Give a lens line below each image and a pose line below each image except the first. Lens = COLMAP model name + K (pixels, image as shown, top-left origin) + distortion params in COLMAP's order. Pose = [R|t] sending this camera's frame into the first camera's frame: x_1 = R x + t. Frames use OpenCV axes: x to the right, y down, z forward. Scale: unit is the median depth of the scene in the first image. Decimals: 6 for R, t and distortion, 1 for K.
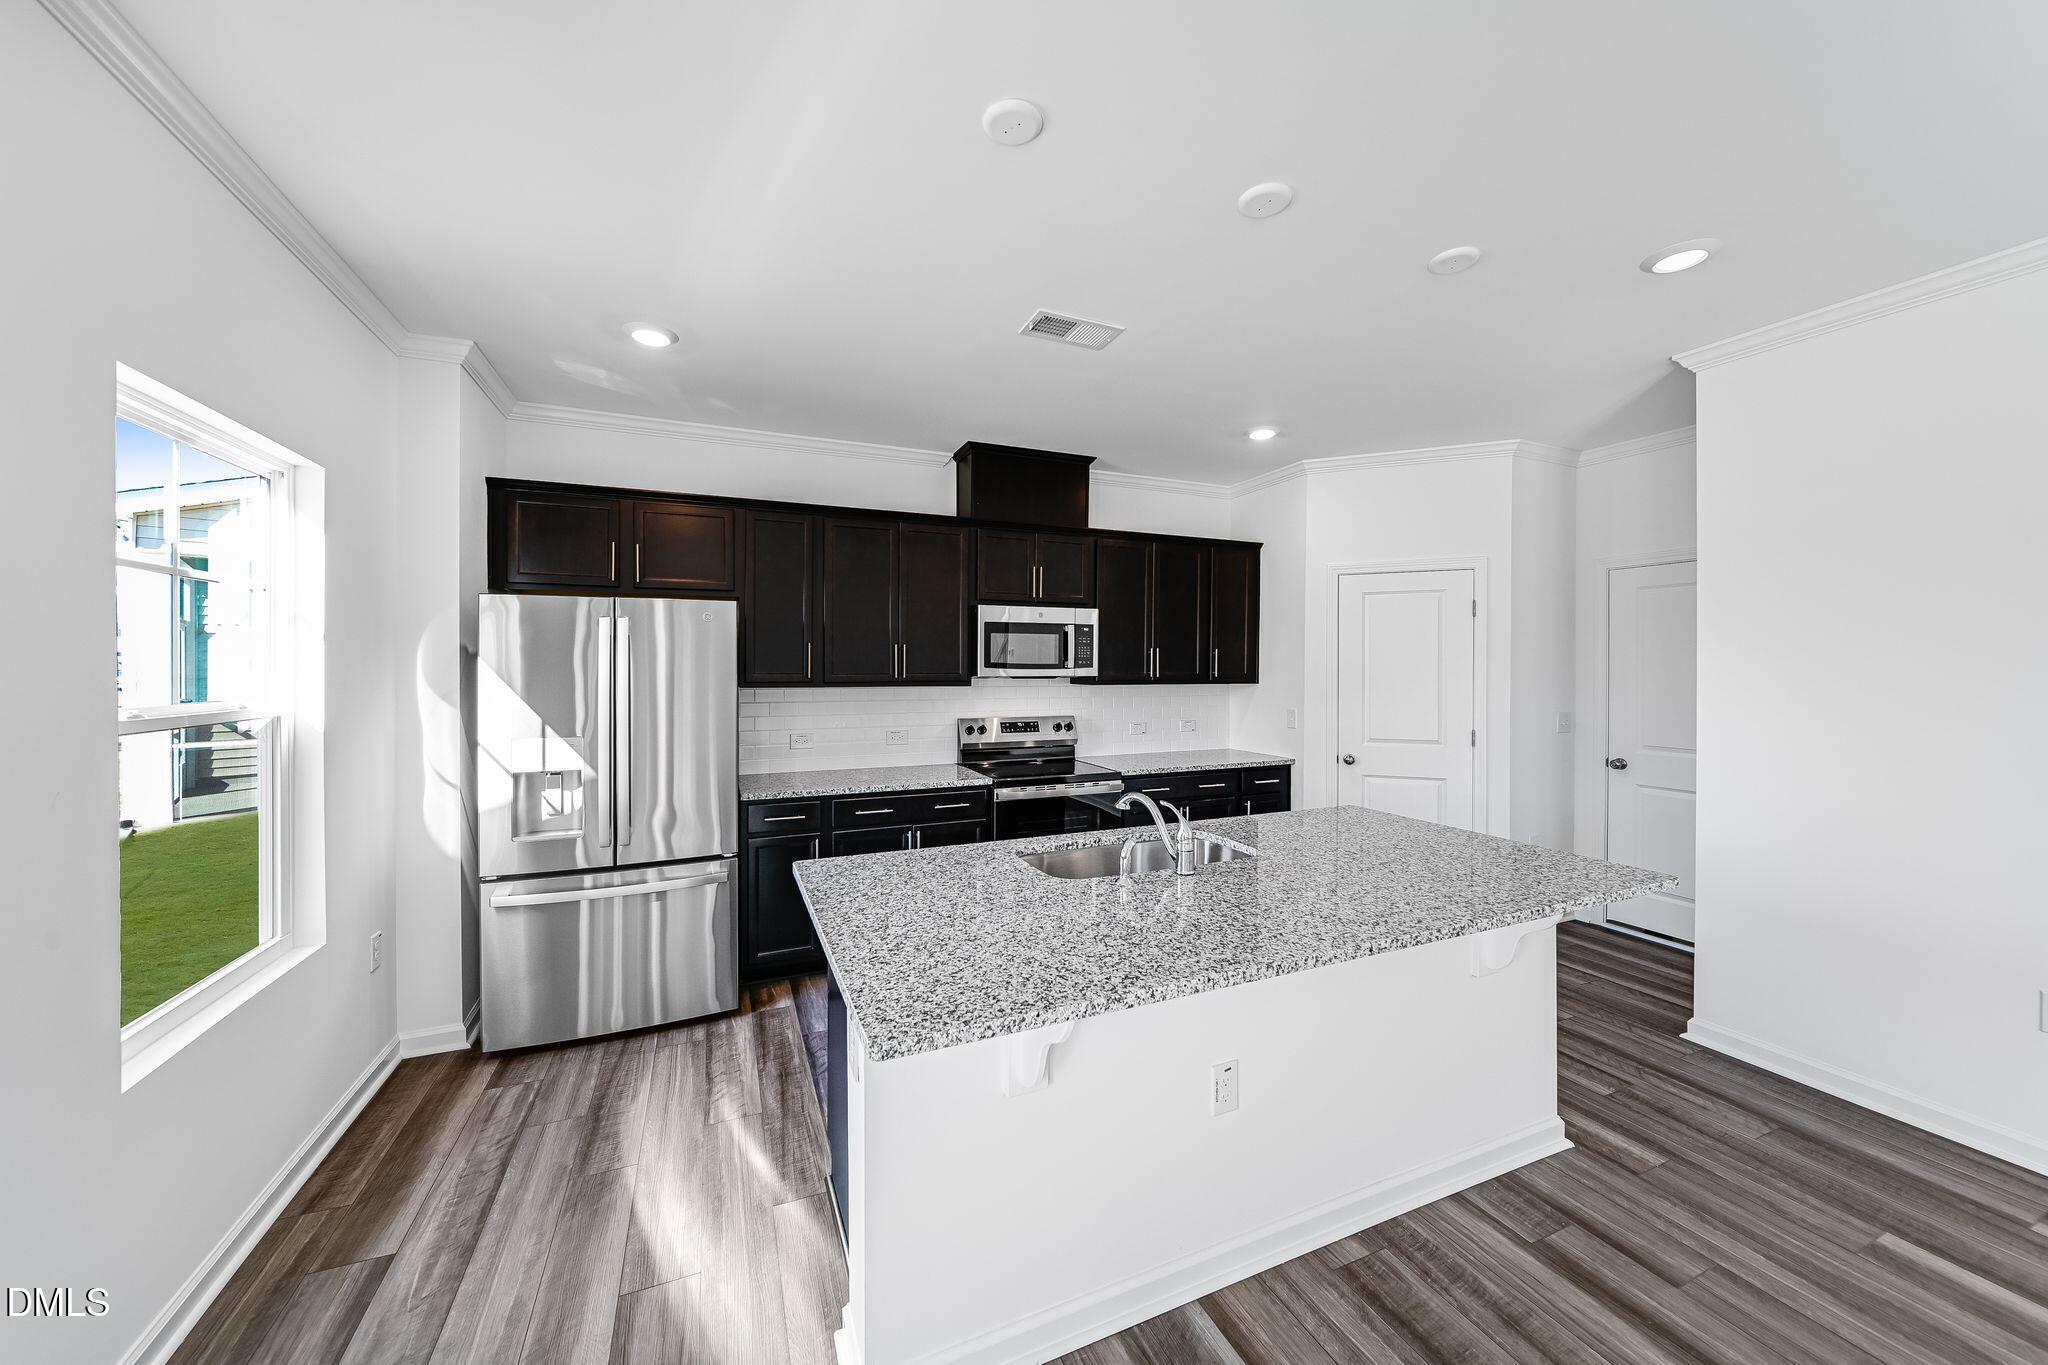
lens RADIAL K [[716.3, 0, 1004.3], [0, 716.3, 668.7], [0, 0, 1]] dist [0.000416, -0.001093]
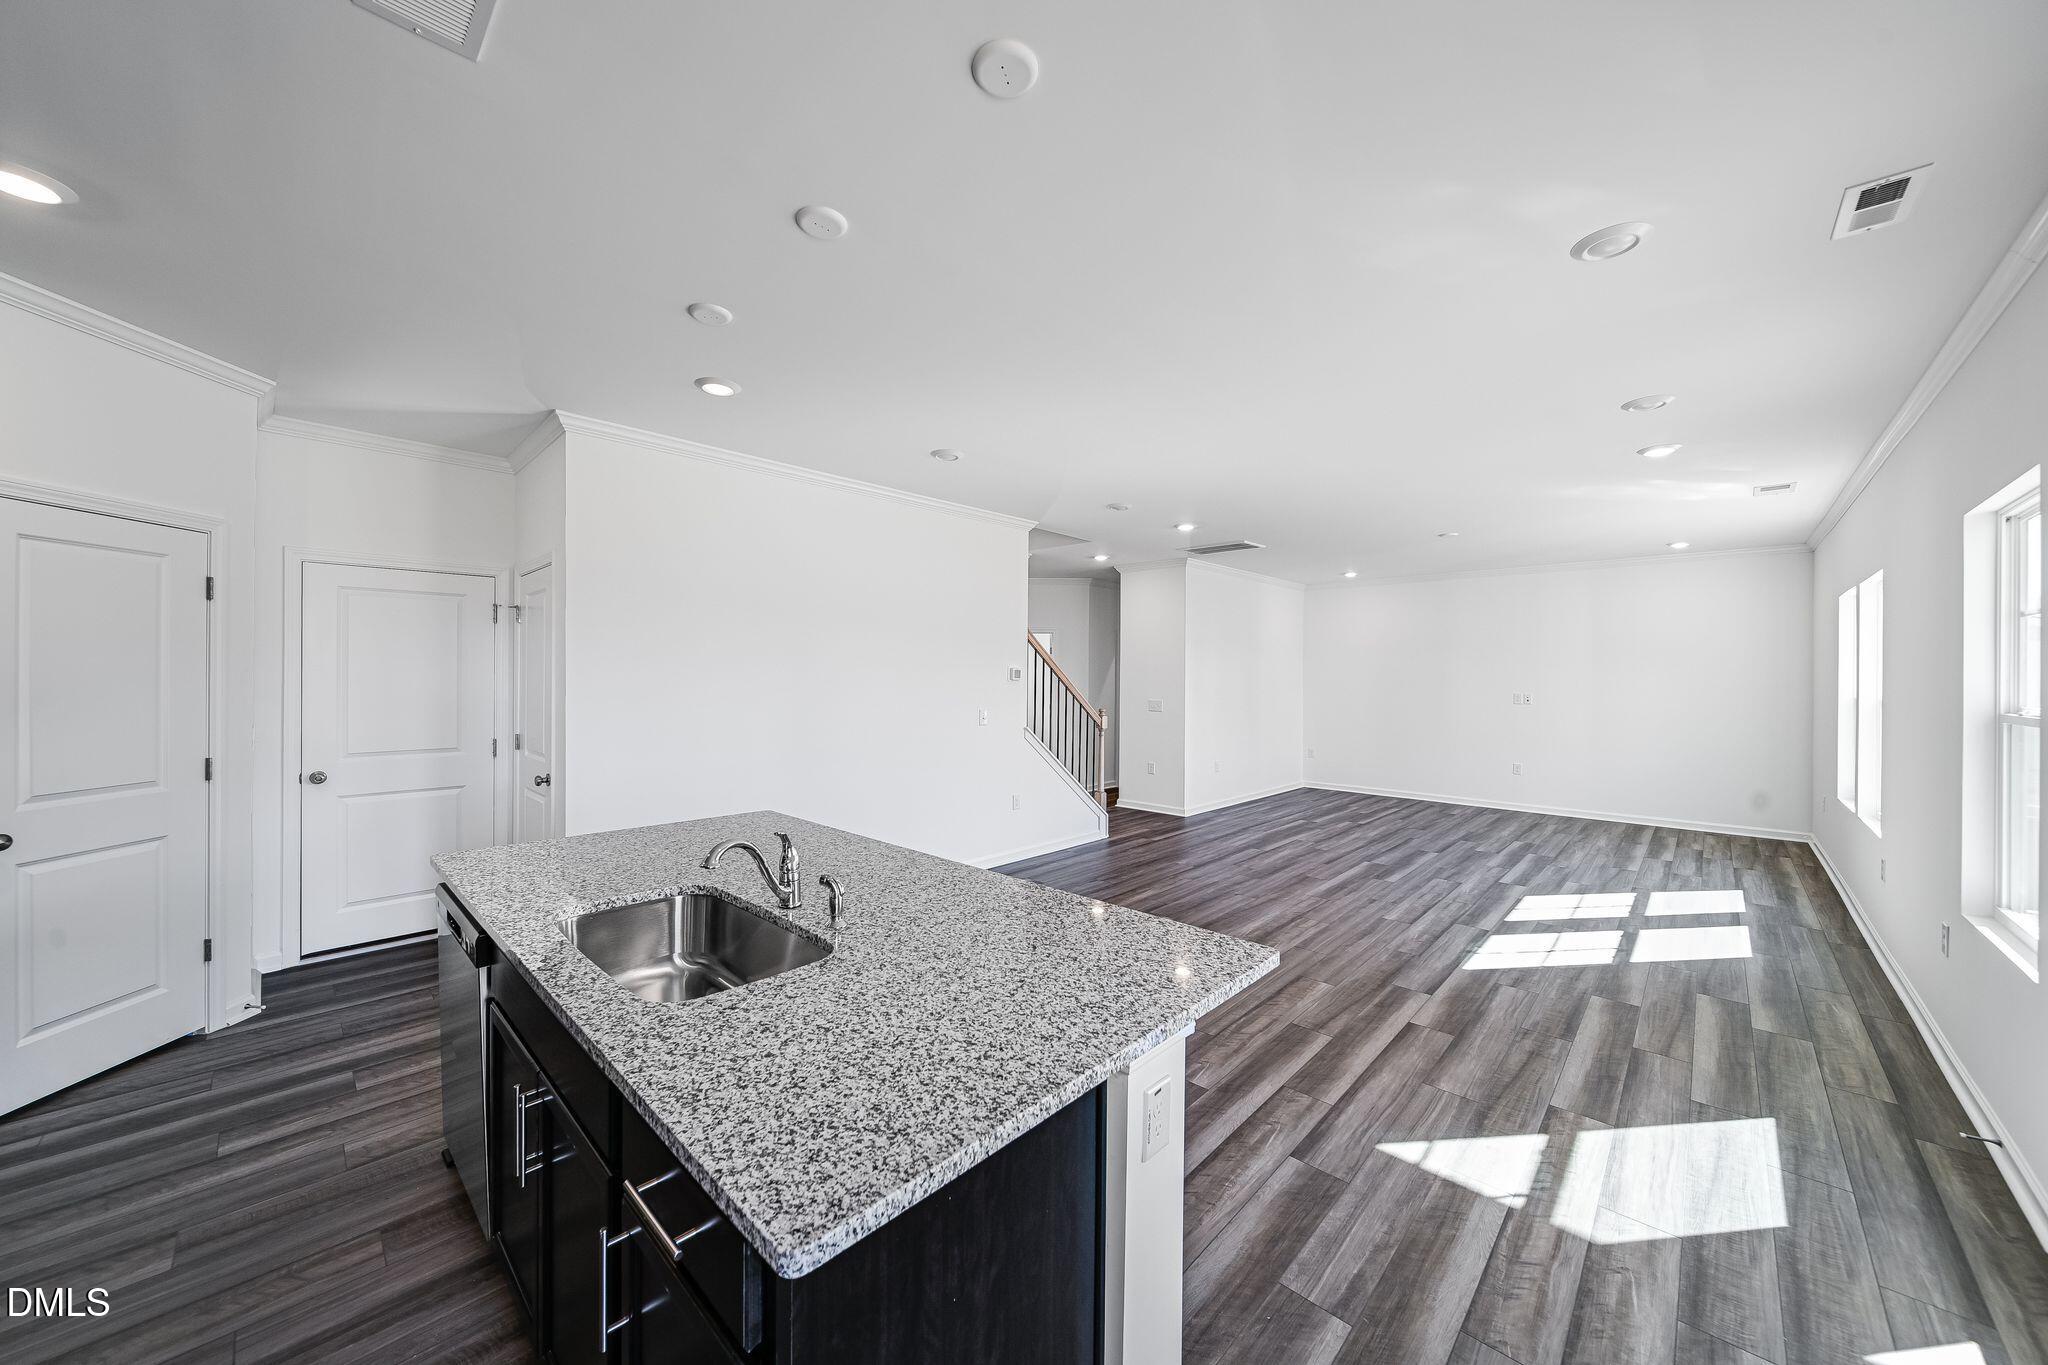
lens RADIAL K [[725.5, 0, 1025.4], [0, 725.5, 678.2], [0, 0, 1]] dist [0.000232, 0.000003]
pose [[-0.406692, -0.006194, 0.913545, -0.342954], [-0.003478, 0.999980, 0.005232, -0.001010], [-0.913559, -0.001049, -0.406705, 0.550371]]
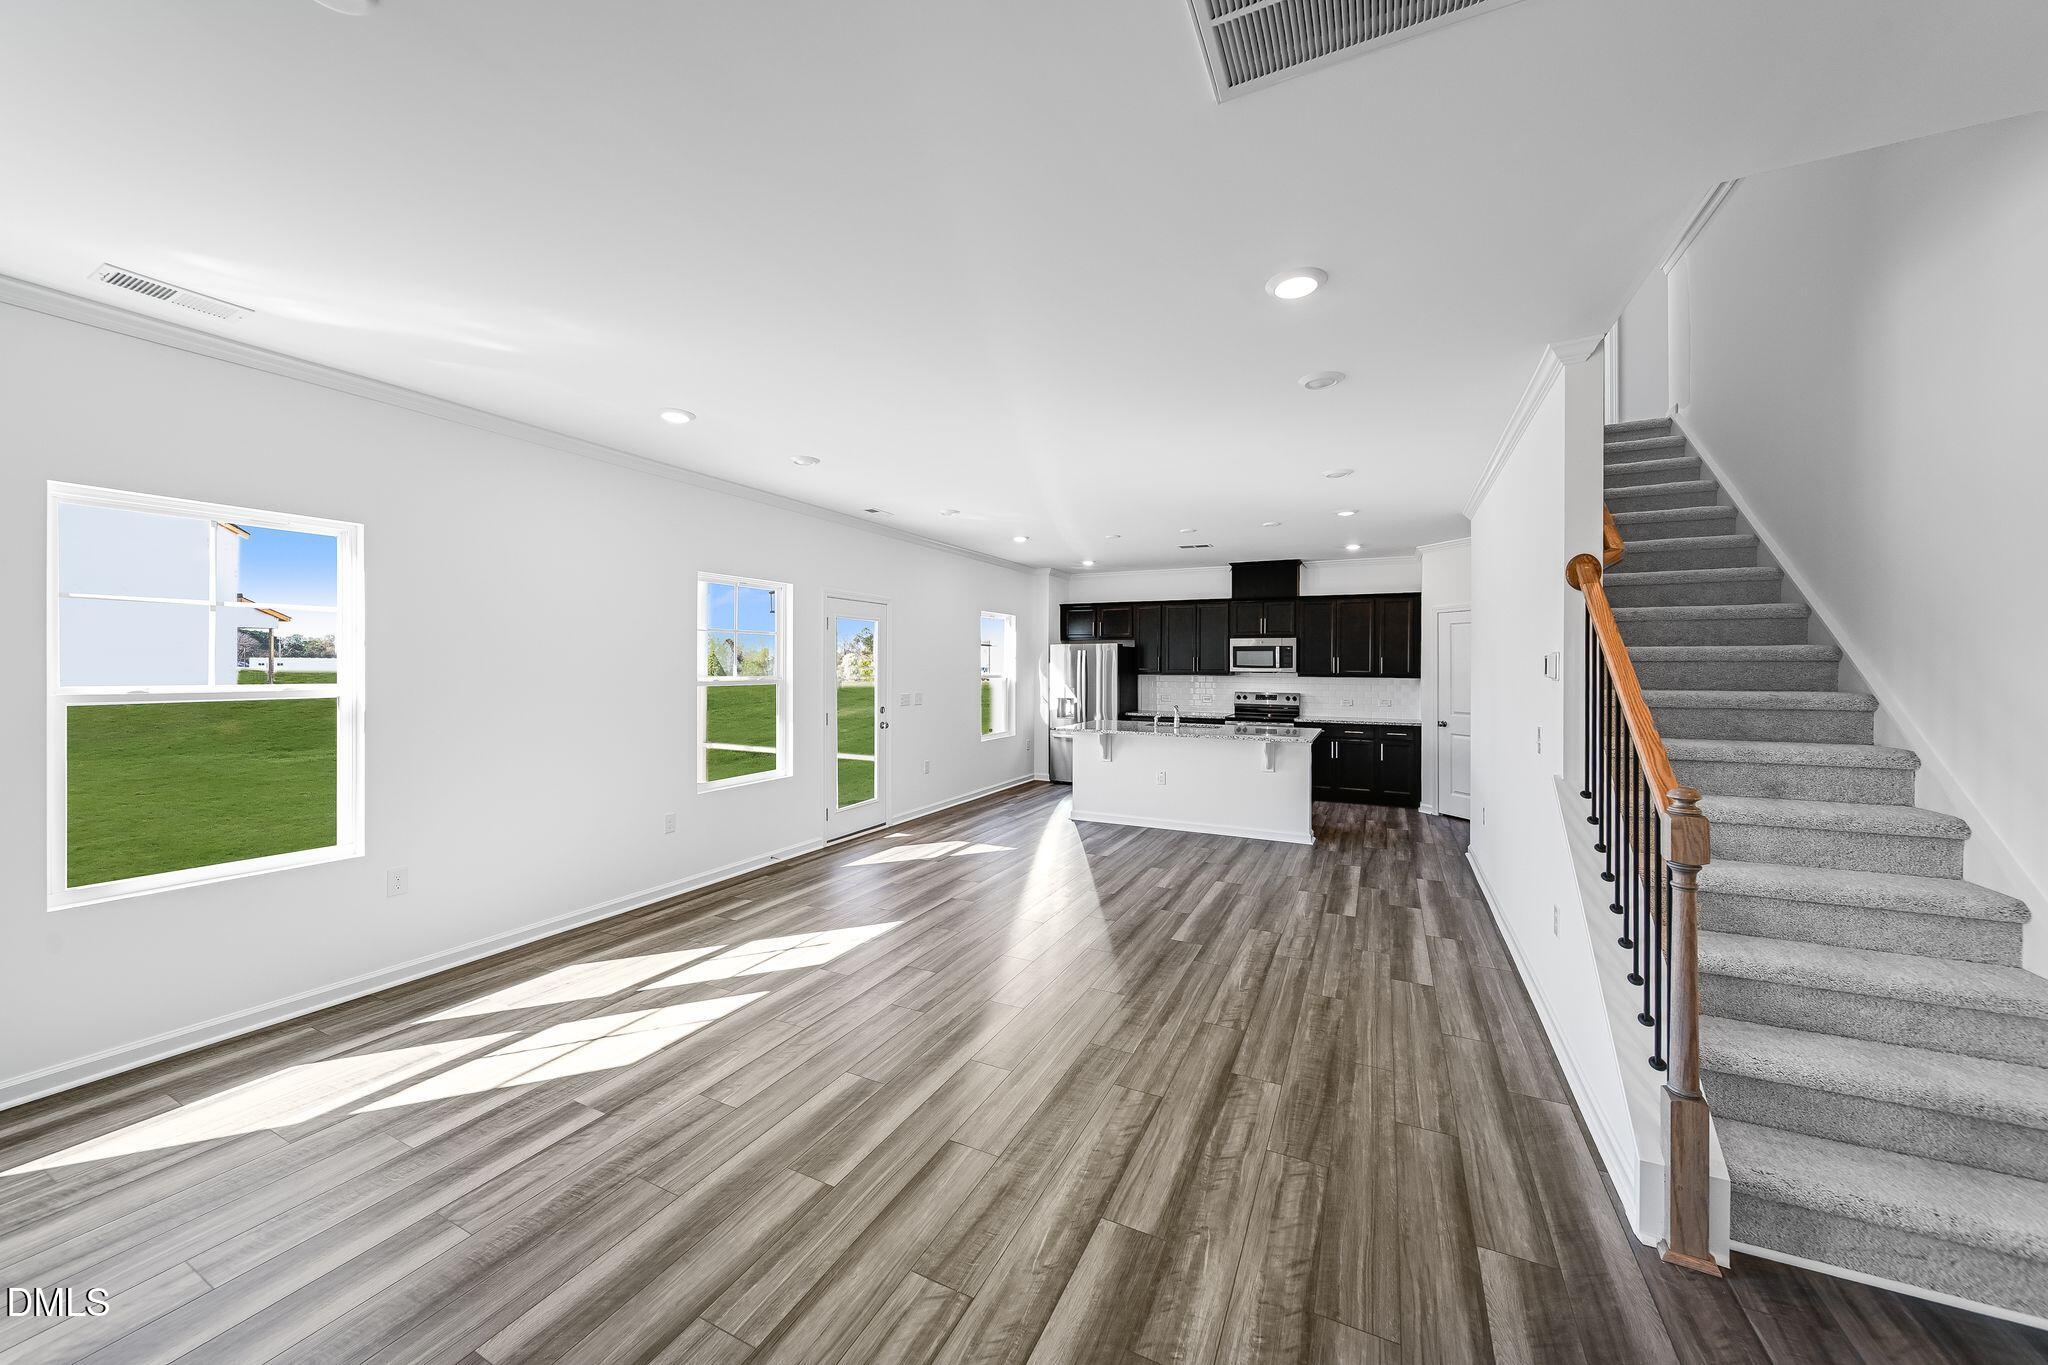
lens RADIAL K [[716.3, 0, 1026.0], [0, 716.3, 651.8], [0, 0, 1]] dist [0.000416, -0.001093]
pose [[0.659177, -0.011504, -0.751900, 1.148987], [-0.008003, 0.999719, -0.022311, 0.004501], [0.751945, 0.020724, 0.658900, -0.872883]]
